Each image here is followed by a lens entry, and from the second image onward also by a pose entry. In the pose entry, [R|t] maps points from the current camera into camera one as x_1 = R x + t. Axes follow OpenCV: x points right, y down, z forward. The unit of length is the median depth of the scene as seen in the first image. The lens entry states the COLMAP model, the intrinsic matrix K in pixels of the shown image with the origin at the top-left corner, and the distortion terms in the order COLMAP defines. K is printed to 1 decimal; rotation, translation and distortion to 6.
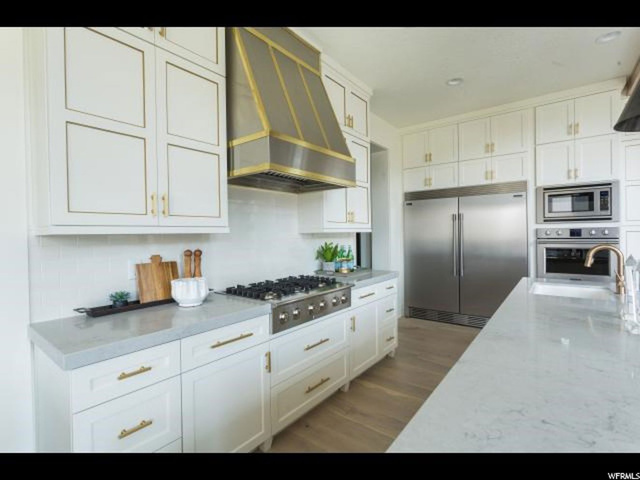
lens RADIAL K [[315.7, 0, 320.0], [0, 315.7, 240.0], [0, 0, 1]] dist [-0.002501, -0.000201]
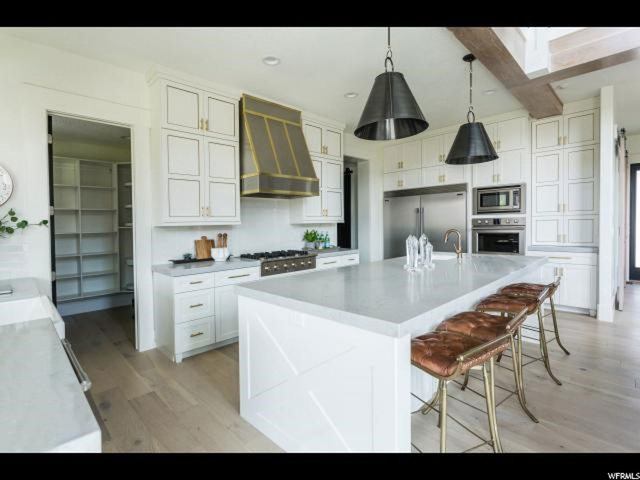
lens RADIAL K [[324.7, 0, 328.6], [0, 324.7, 221.8], [0, 0, 1]] dist [-0.001101, -0.000118]
pose [[0.994577, -0.008212, -0.103673, 0.347808], [0.006008, 0.999749, -0.021561, 0.004741], [0.103825, 0.020822, 0.994378, -0.699960]]
